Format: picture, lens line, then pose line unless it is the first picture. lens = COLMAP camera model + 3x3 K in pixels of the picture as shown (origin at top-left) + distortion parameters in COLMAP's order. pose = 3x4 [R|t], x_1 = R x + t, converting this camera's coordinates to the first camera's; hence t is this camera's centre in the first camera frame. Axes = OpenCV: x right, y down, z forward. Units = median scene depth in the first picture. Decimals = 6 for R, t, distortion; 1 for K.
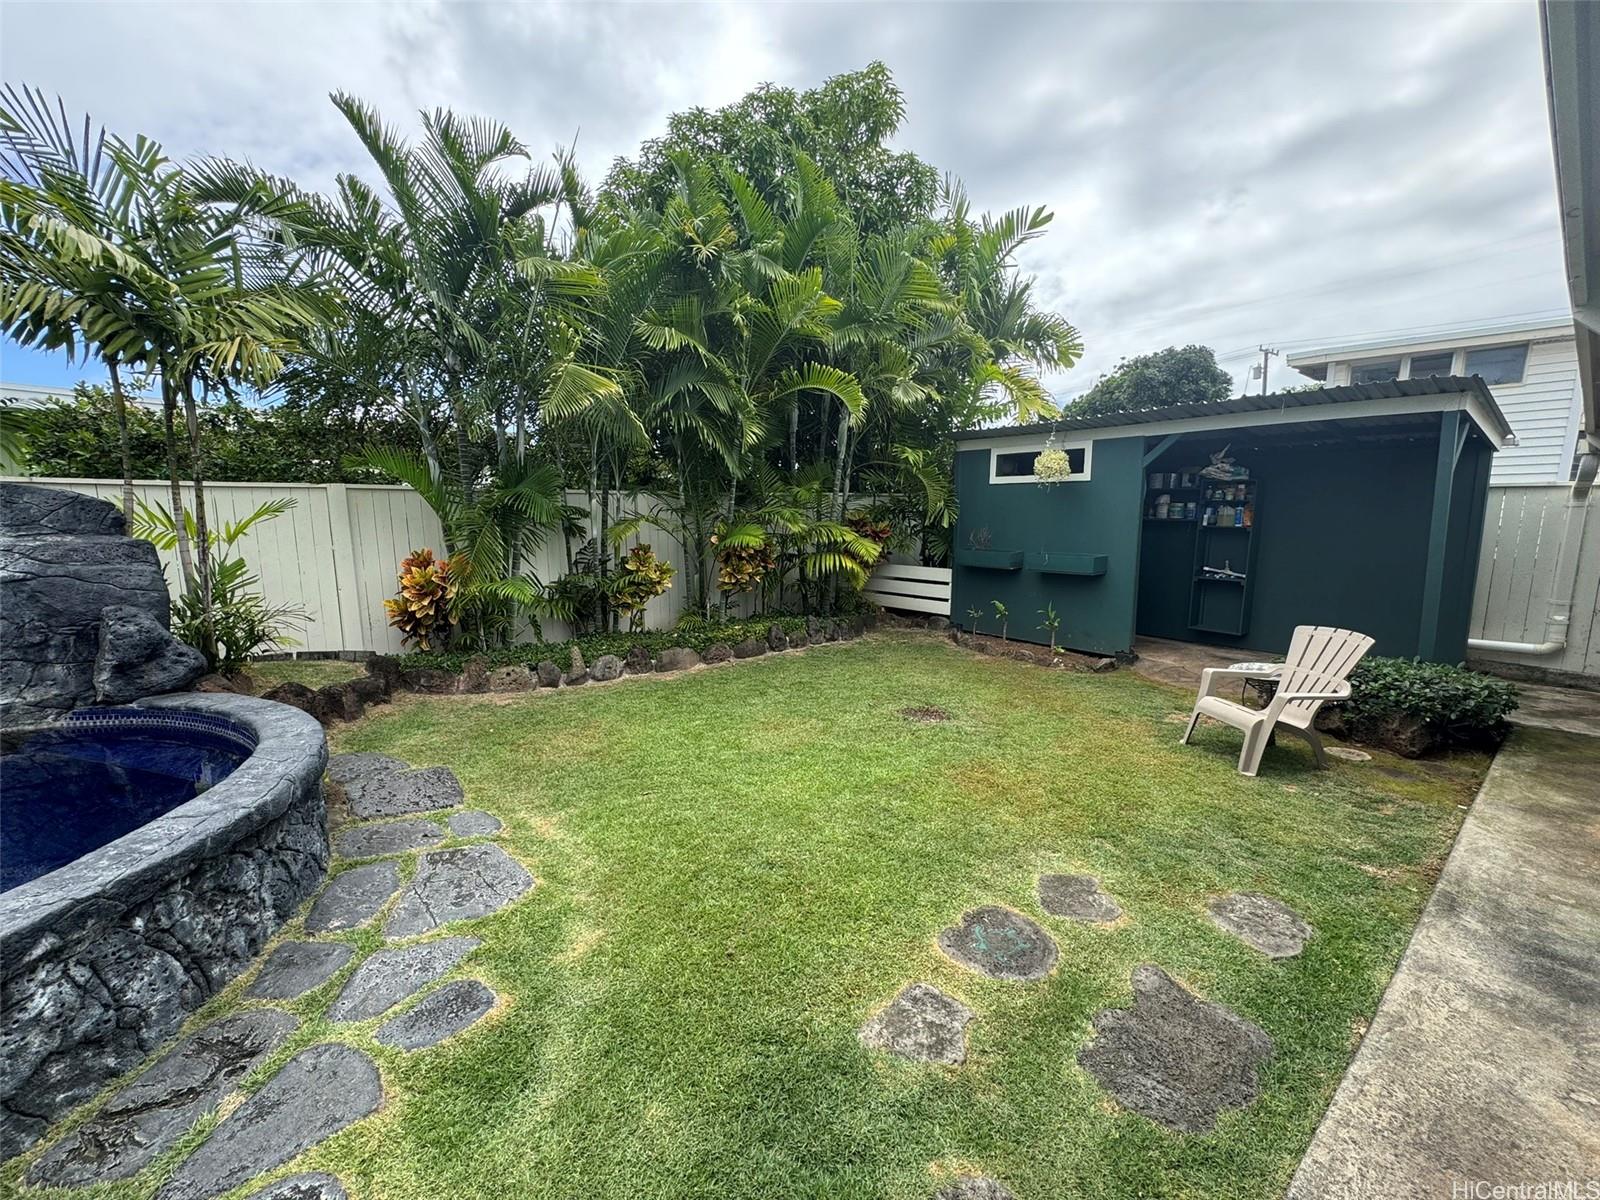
lens RADIAL K [[650.5, 0, 800.0], [0, 650.5, 600.0], [0, 0, 1]] dist [-0.002714, -0.000139]
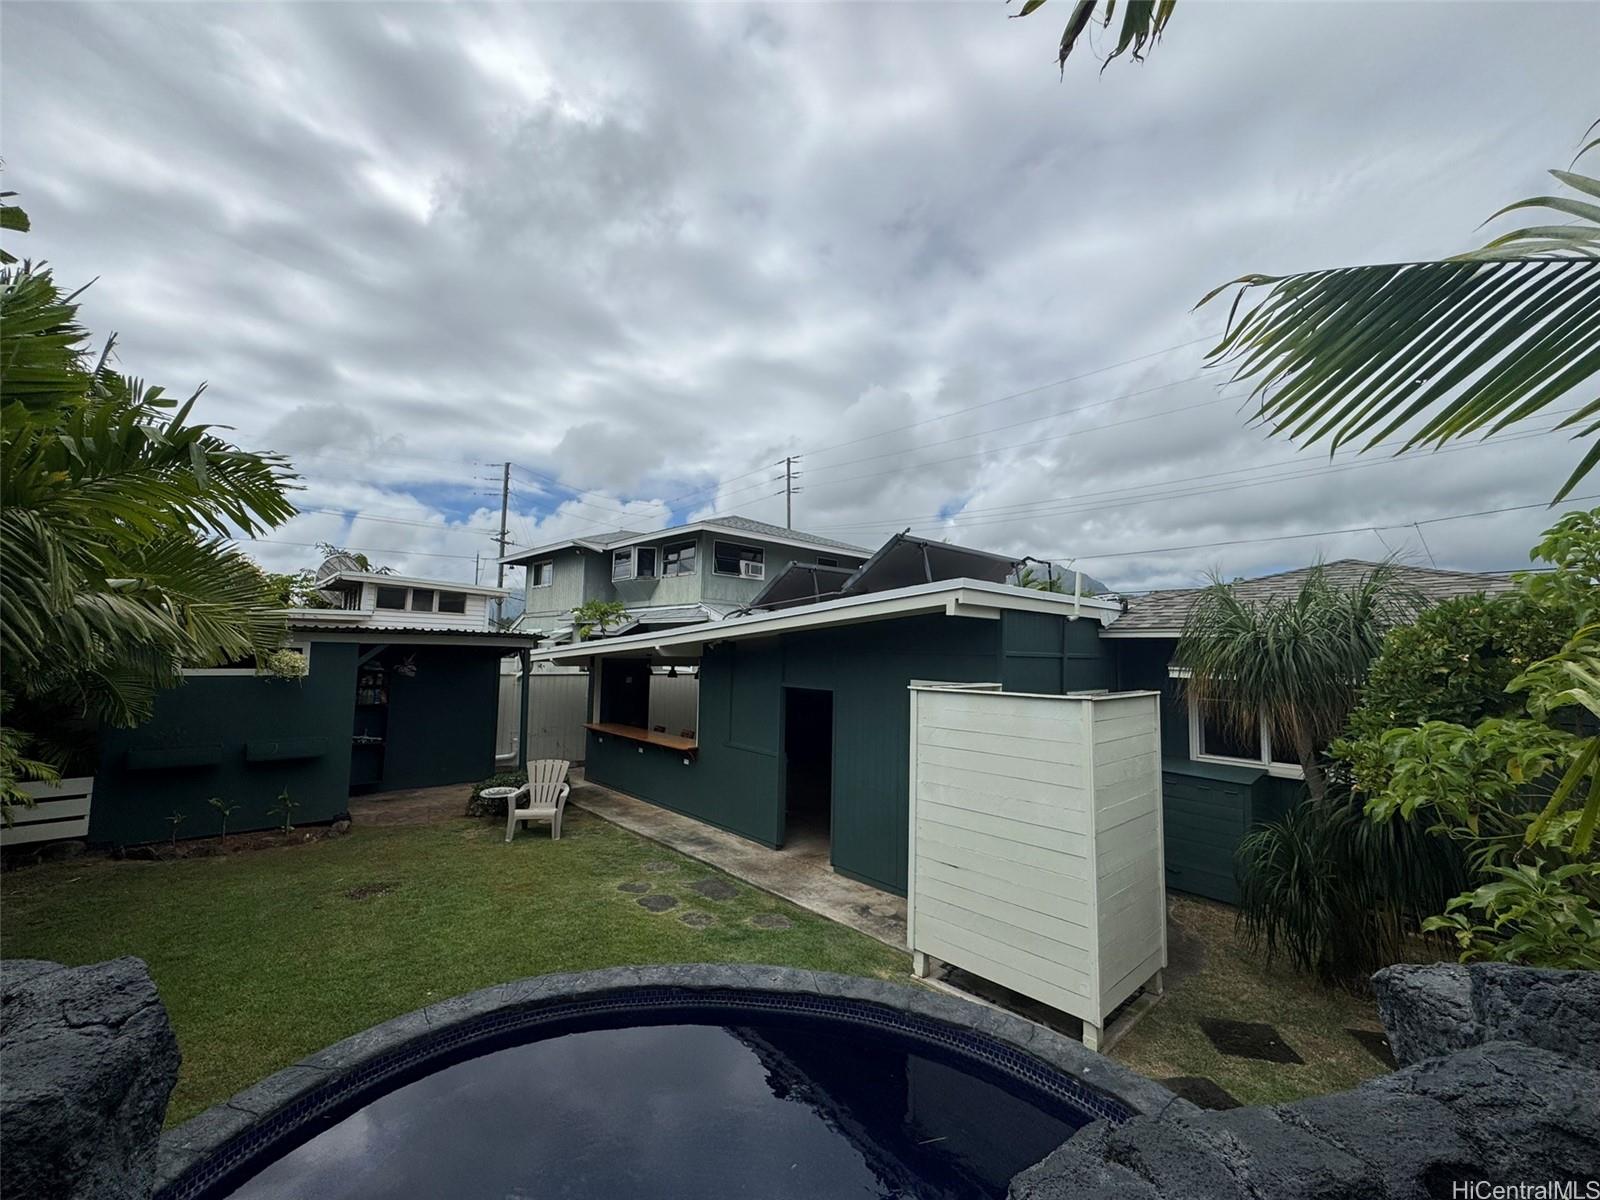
lens RADIAL K [[647.3, 0, 799.8], [0, 647.3, 608.0], [0, 0, 1]] dist [0.002024, 0.000296]
pose [[-0.061776, 0.068664, 0.995725, -1.707893], [0.111271, 0.991886, -0.061495, -0.286136], [-0.991868, 0.106997, -0.068915, 0.387445]]
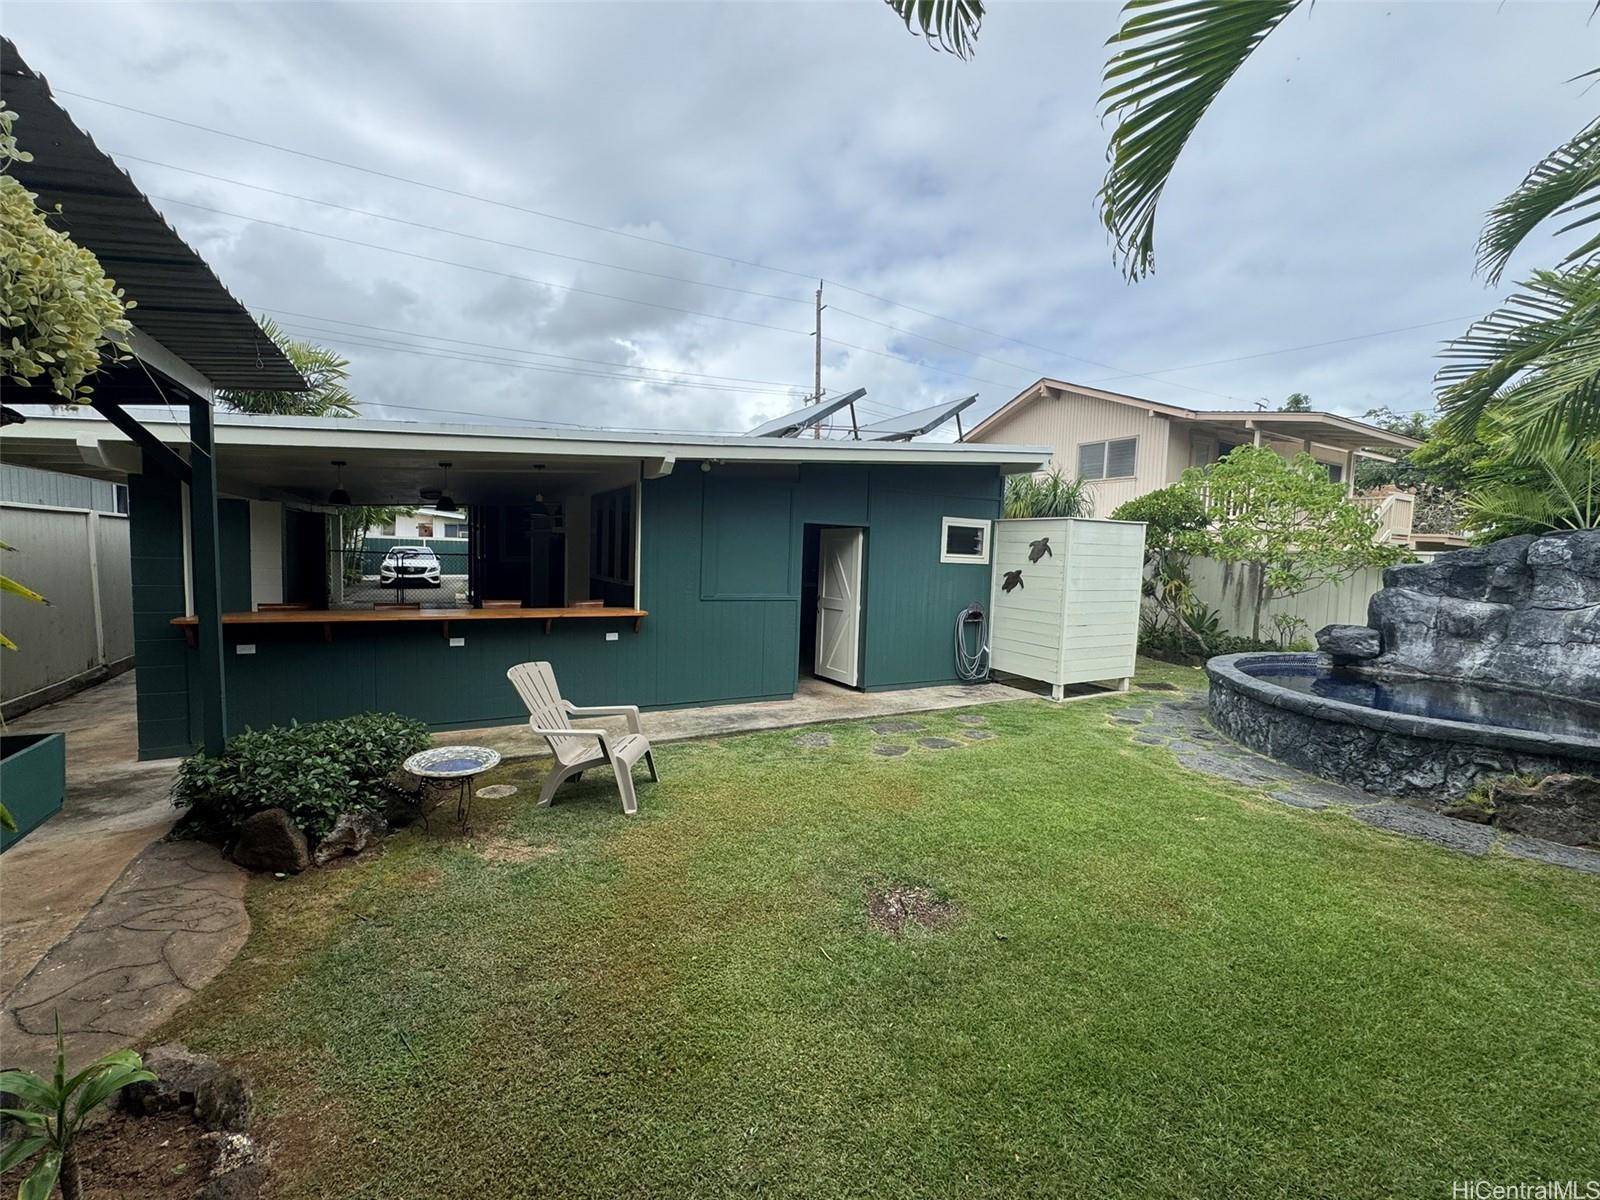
lens RADIAL K [[650.5, 0, 800.0], [0, 650.5, 600.0], [0, 0, 1]] dist [-0.002714, -0.000139]
pose [[-0.984293, -0.041745, 0.171536, 0.311224], [-0.006262, 0.979286, 0.202386, -0.338223], [-0.176432, 0.198133, -0.964166, 2.438420]]
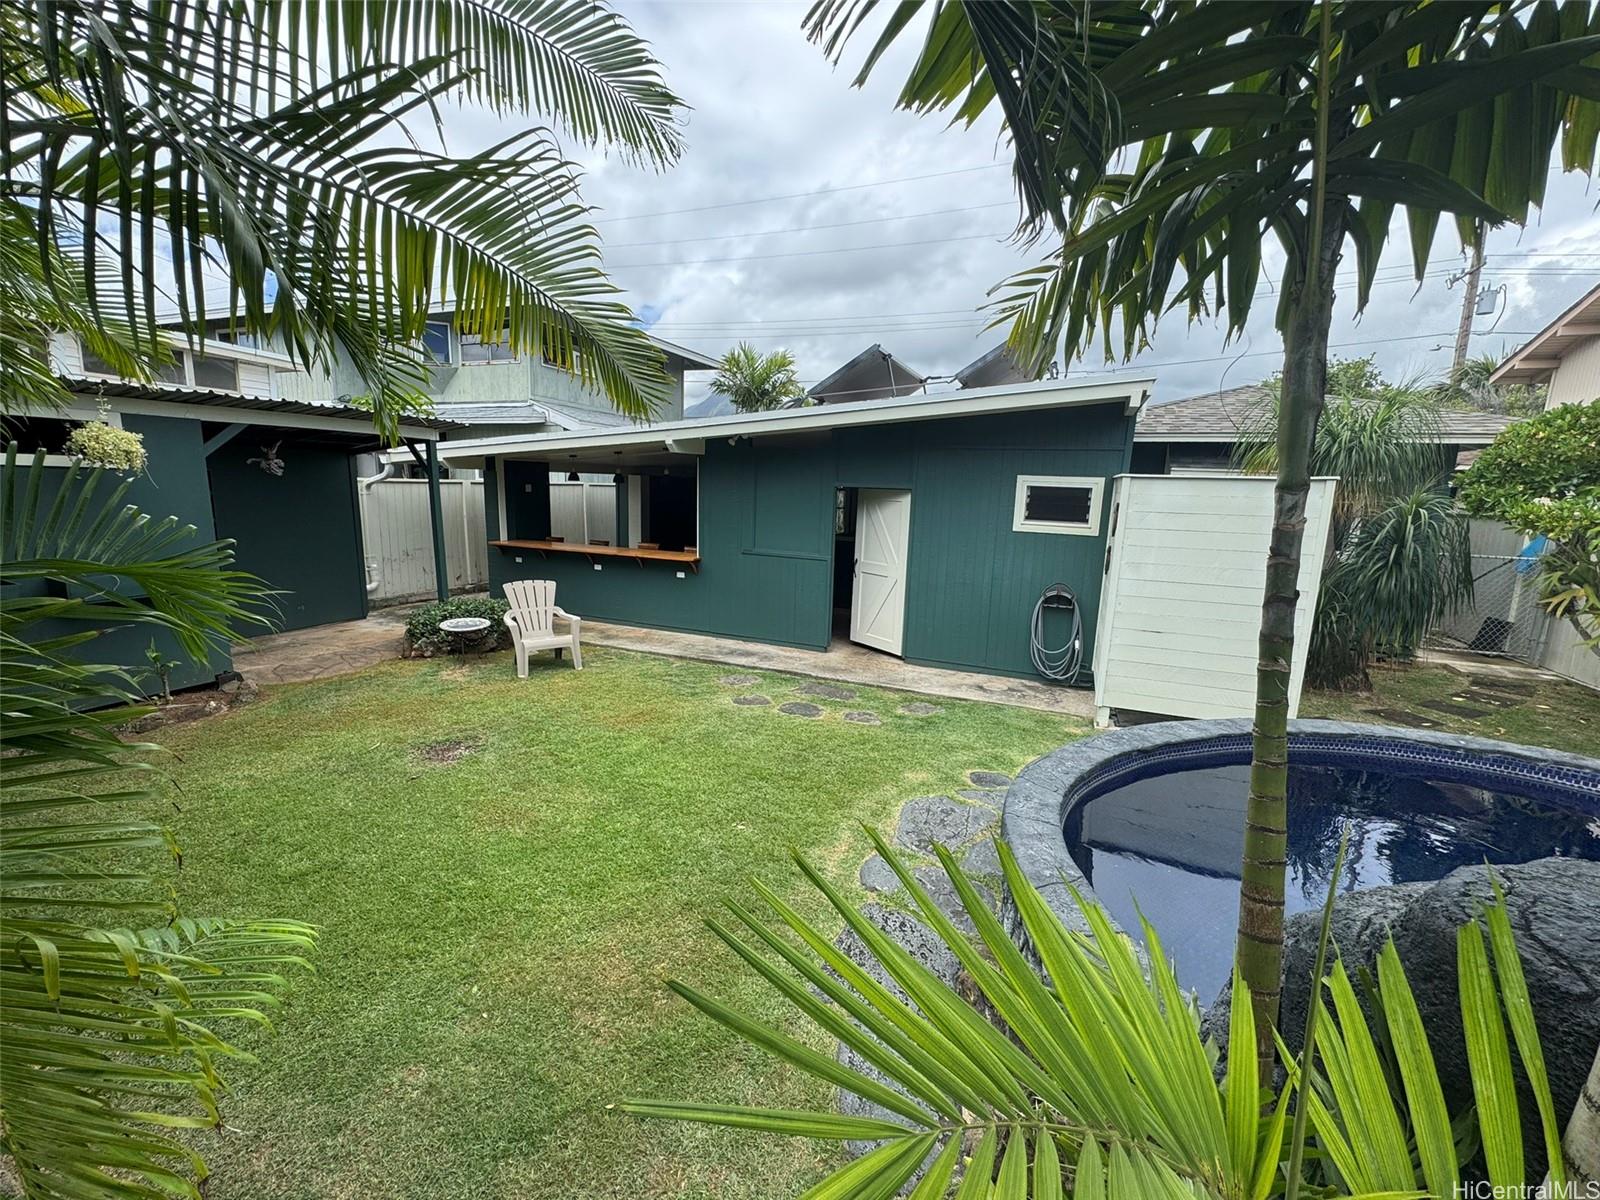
lens RADIAL K [[641.9, 0, 798.9], [0, 641.9, 597.1], [0, 0, 1]] dist [0.001010, 0.000033]
pose [[-0.480920, -0.165354, 0.861031, -1.226327], [0.087557, 0.968088, 0.234818, -0.315076], [-0.872382, 0.188318, -0.451095, 1.493326]]
